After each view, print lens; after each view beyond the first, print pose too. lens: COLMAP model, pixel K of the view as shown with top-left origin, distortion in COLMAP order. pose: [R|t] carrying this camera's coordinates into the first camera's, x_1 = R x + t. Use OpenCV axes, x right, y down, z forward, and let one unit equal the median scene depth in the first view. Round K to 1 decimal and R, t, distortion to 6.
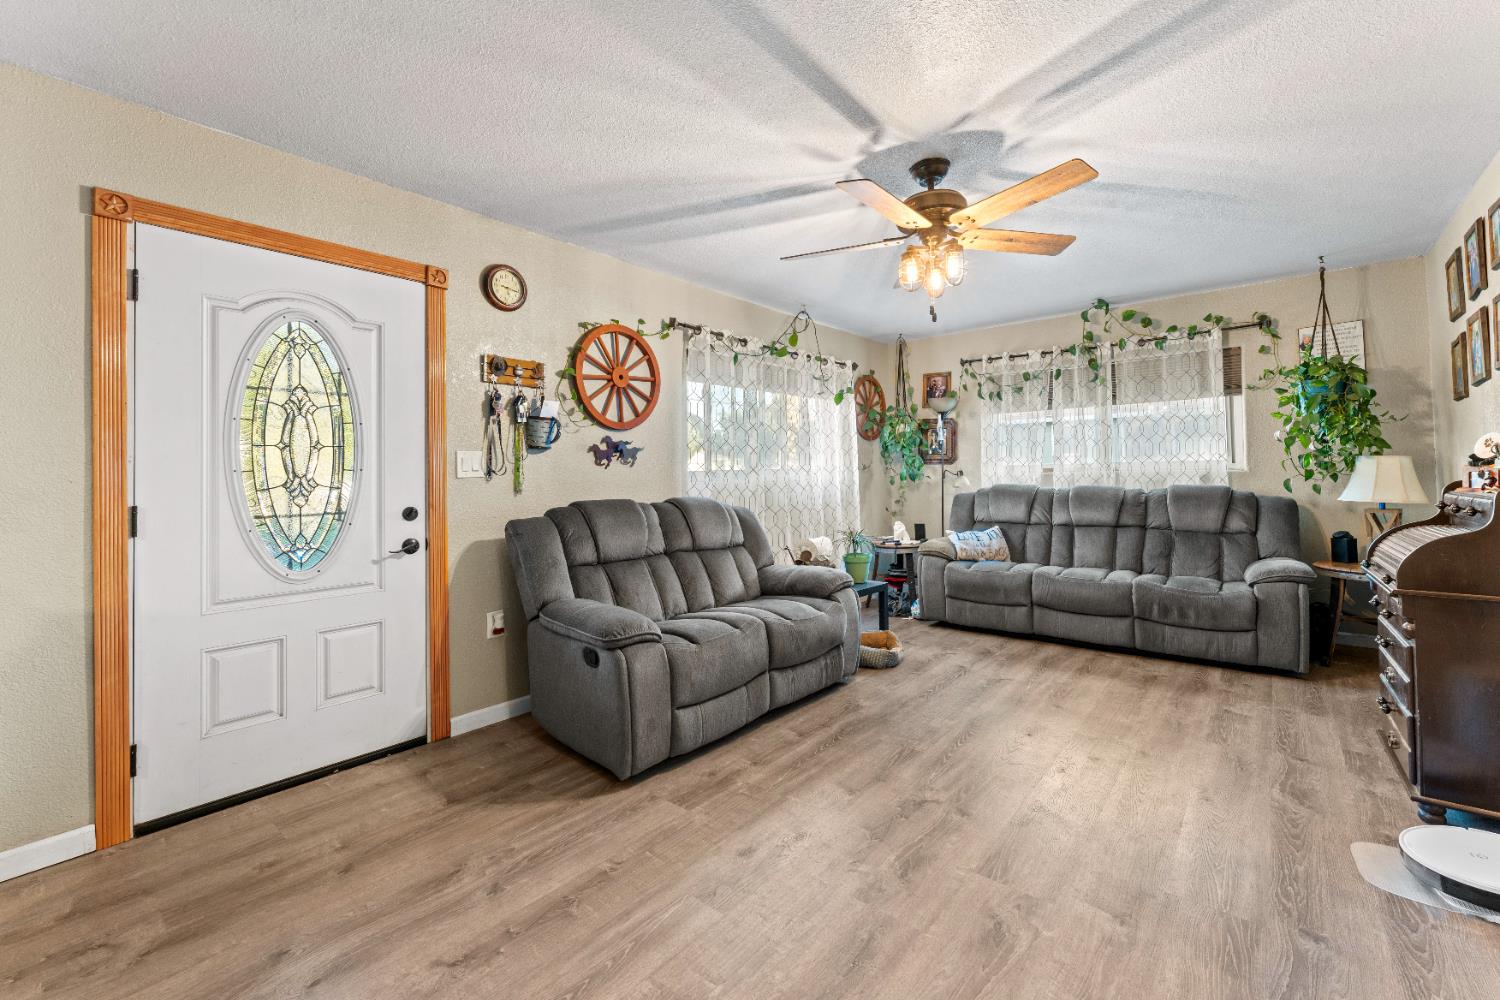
lens RADIAL K [[608.1, 0, 745.3], [0, 608.1, 463.3], [0, 0, 1]] dist [0.000404, 0.000022]
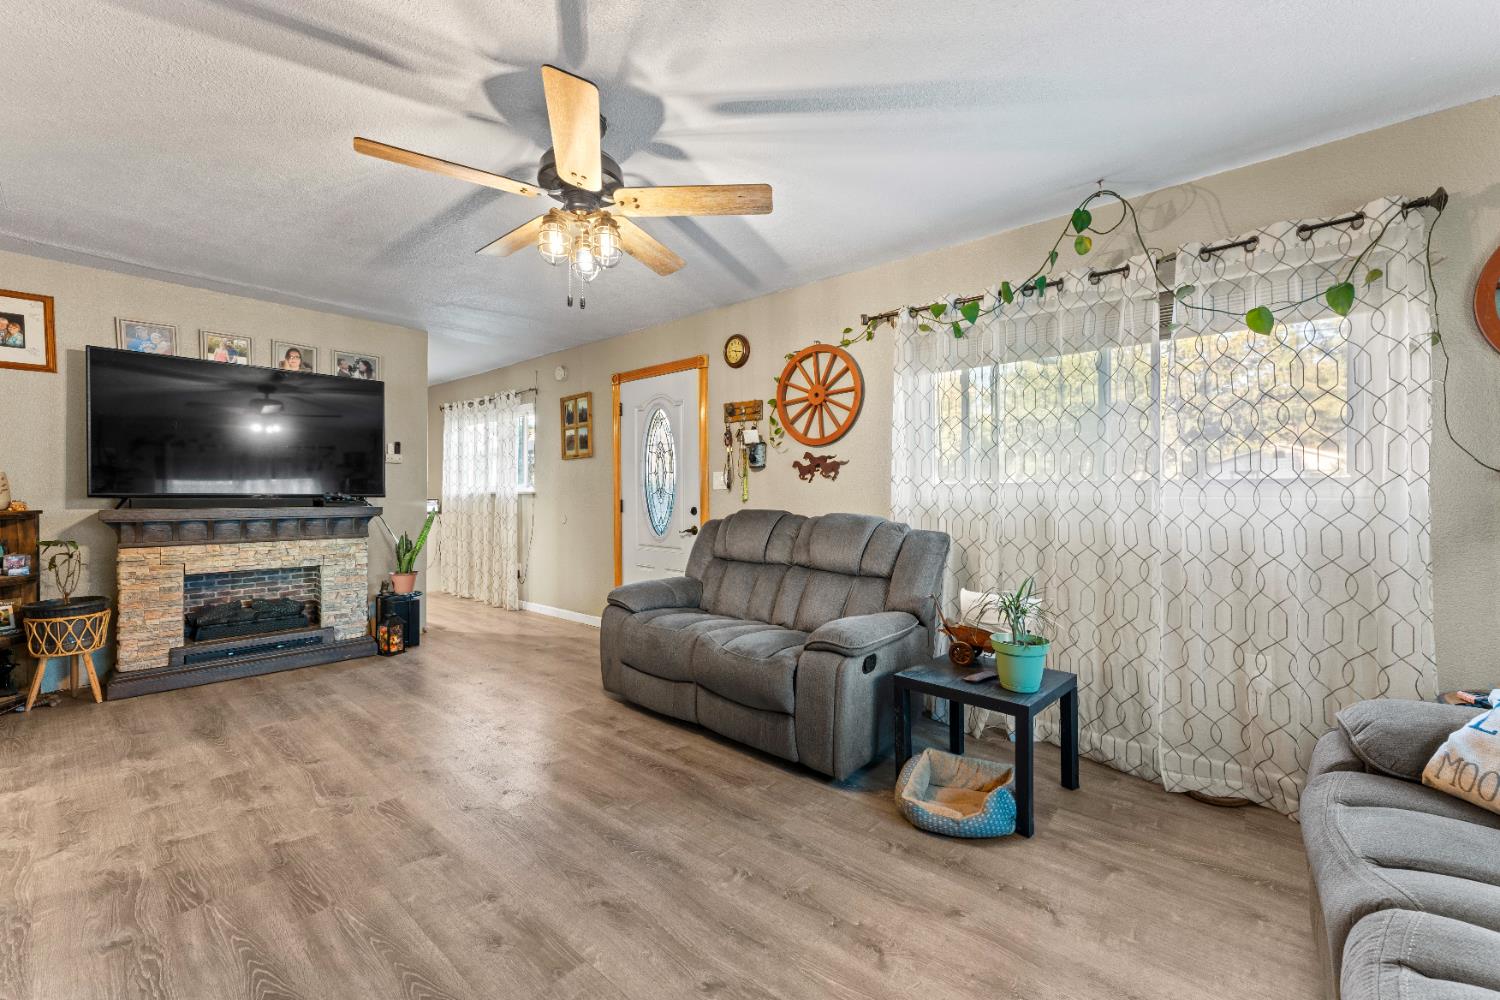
lens RADIAL K [[590.7, 0, 760.8], [0, 590.7, 501.3], [0, 0, 1]] dist [0.002131, 0.000277]
pose [[0.023584, 0.032573, -0.999191, 0.791388], [0.021332, 0.999225, 0.033077, 0.005203], [0.999494, -0.022094, 0.022871, 0.850795]]
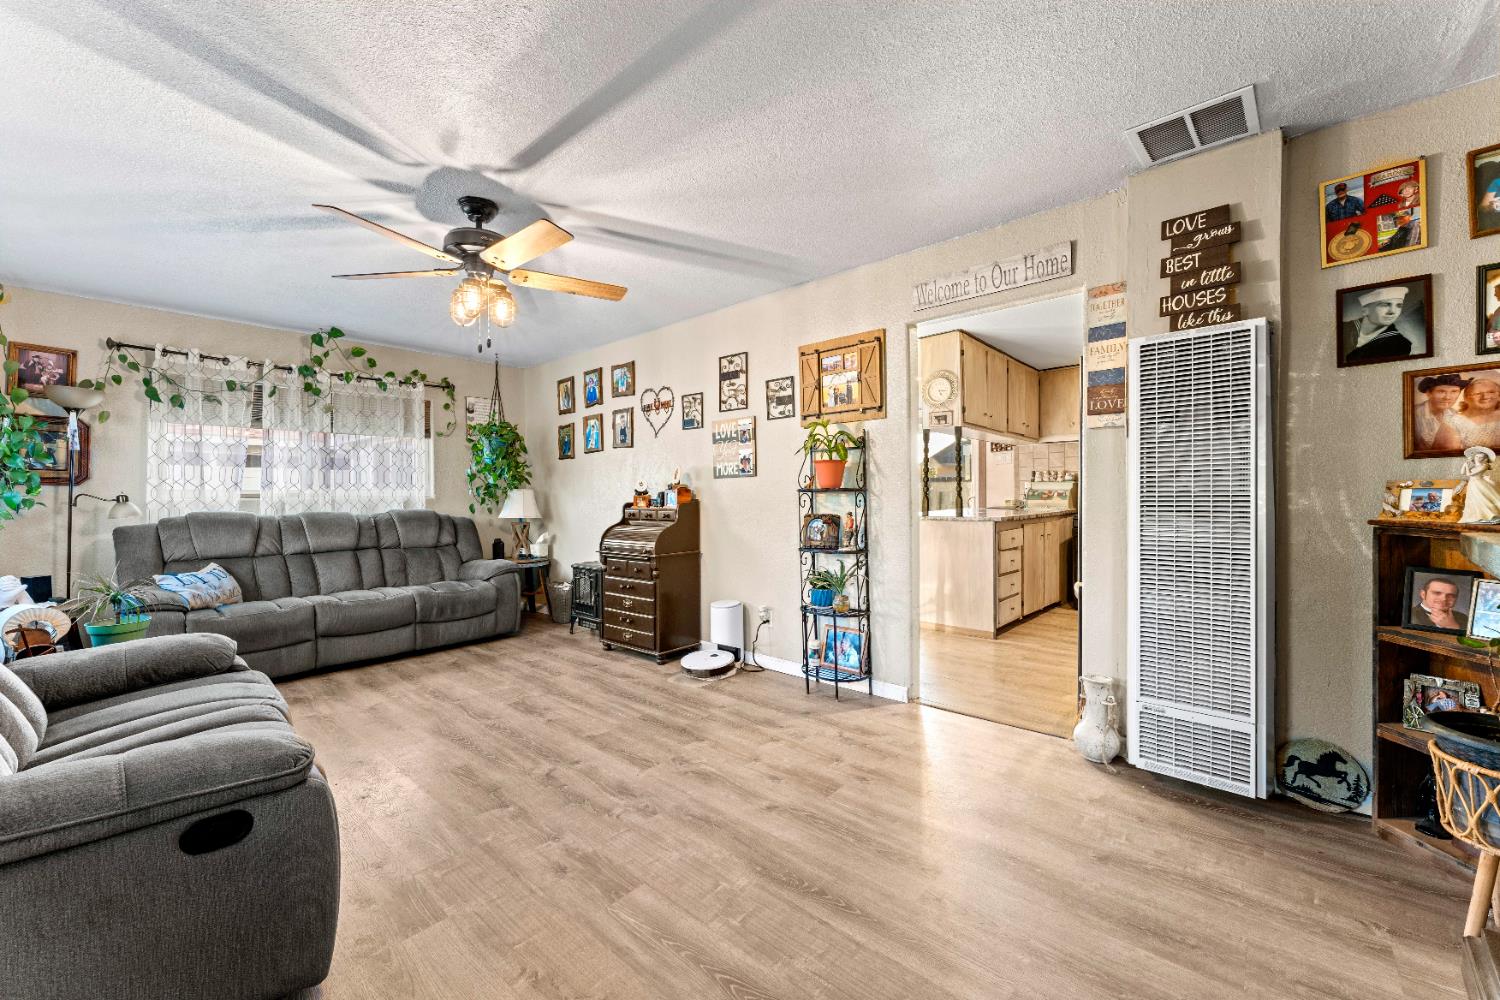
lens RADIAL K [[601.2, 0, 752.6], [0, 601.2, 492.7], [0, 0, 1]] dist [-0.000565, 0.000522]
pose [[0.021981, 0.019962, 0.999559, -0.507461], [-0.014828, 0.999697, -0.019639, 0.018735], [-0.999648, -0.014390, 0.022270, 0.346554]]
